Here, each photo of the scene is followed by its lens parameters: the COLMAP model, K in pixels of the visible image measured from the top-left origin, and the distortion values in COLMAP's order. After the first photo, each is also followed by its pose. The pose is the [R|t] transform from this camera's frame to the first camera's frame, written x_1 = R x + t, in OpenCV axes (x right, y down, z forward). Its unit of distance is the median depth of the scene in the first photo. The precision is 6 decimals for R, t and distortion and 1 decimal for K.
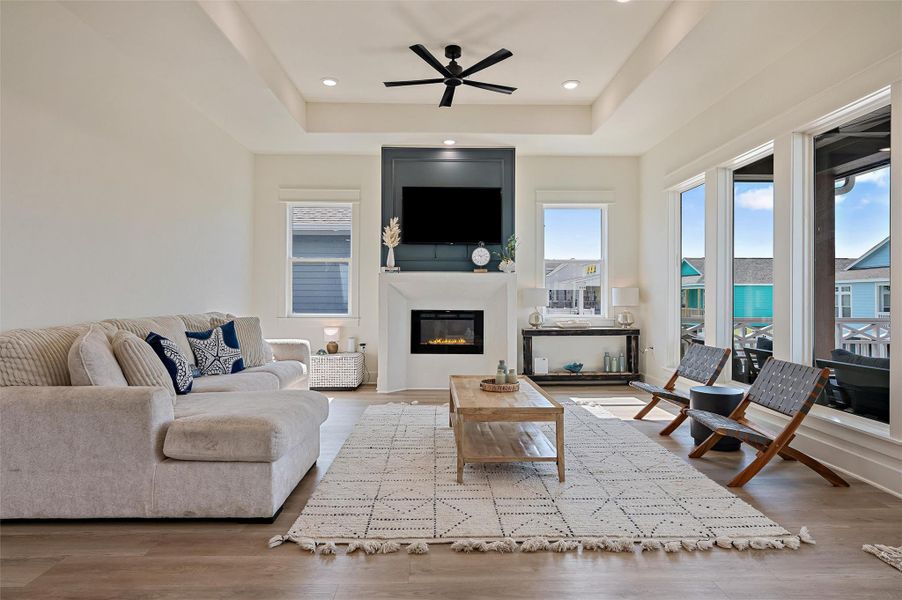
lens RADIAL K [[514.2, 0, 450.9], [0, 514.2, 295.1], [0, 0, 1]] dist [-0.000081, 0.000061]
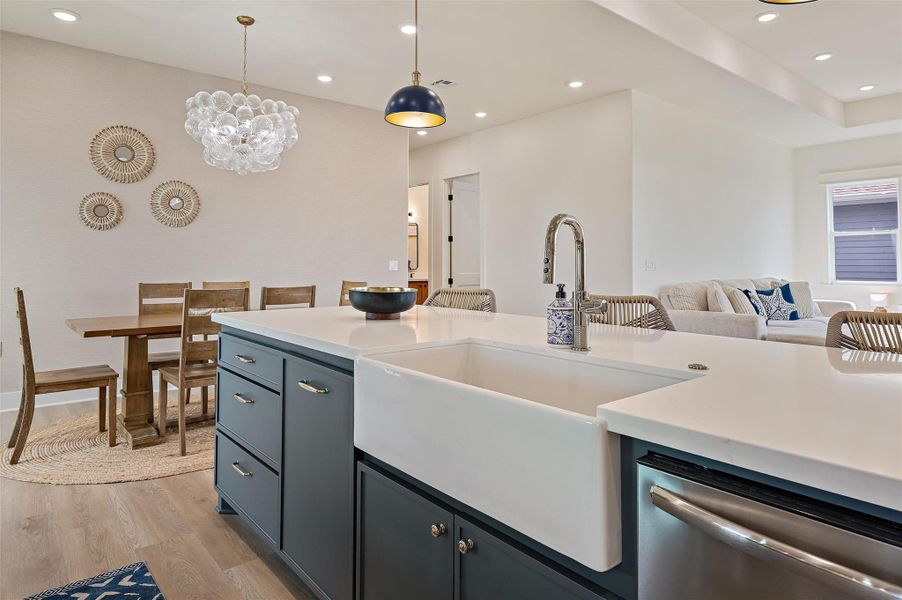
lens RADIAL K [[544.0, 0, 451.5], [0, 544.0, 242.1], [0, 0, 1]] dist [0.000674, 0.000089]
pose [[0.619383, -0.035273, -0.784296, 0.126258], [0.004925, 0.999145, -0.041046, -0.004871], [0.785073, 0.021560, 0.619027, -0.464529]]
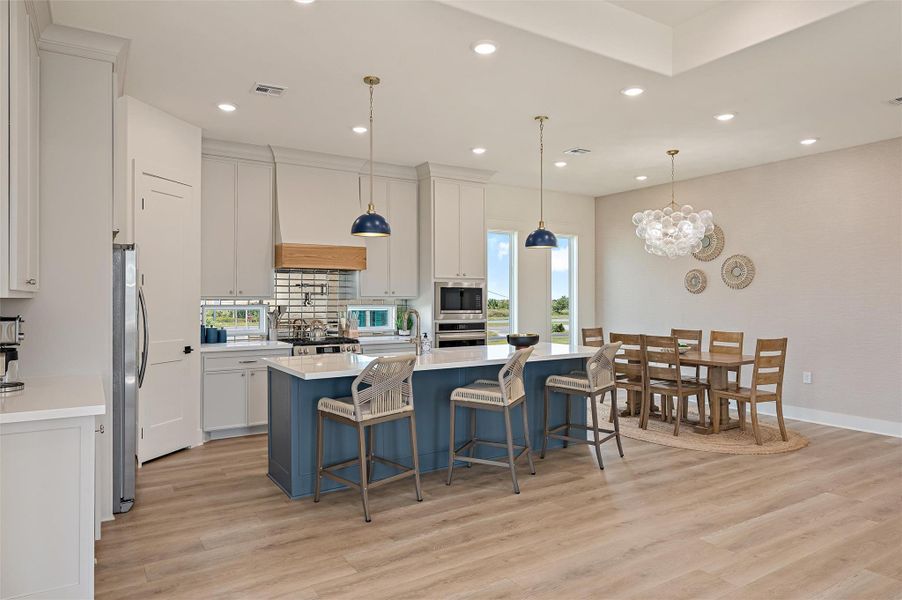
lens RADIAL K [[571.7, 0, 448.8], [0, 571.7, 294.2], [0, 0, 1]] dist [0.001260, -0.000454]
pose [[-0.858670, -0.008302, -0.512461, 0.320303], [-0.001966, 0.999915, -0.012904, -0.037241], [0.512524, -0.010073, -0.858614, 0.402278]]
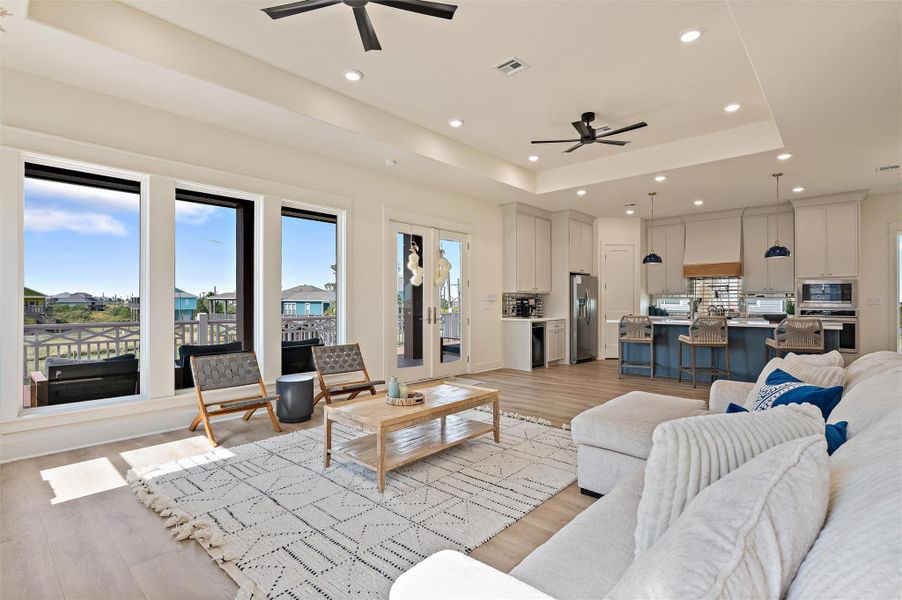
lens RADIAL K [[434.4, 0, 450.9], [0, 434.4, 301.7], [0, 0, 1]] dist [-0.000359, 0.000596]
pose [[-0.722948, -0.004460, 0.690888, -0.355184], [-0.005607, 0.999984, 0.000588, -0.012727], [-0.690880, -0.003449, -0.722962, 0.968931]]
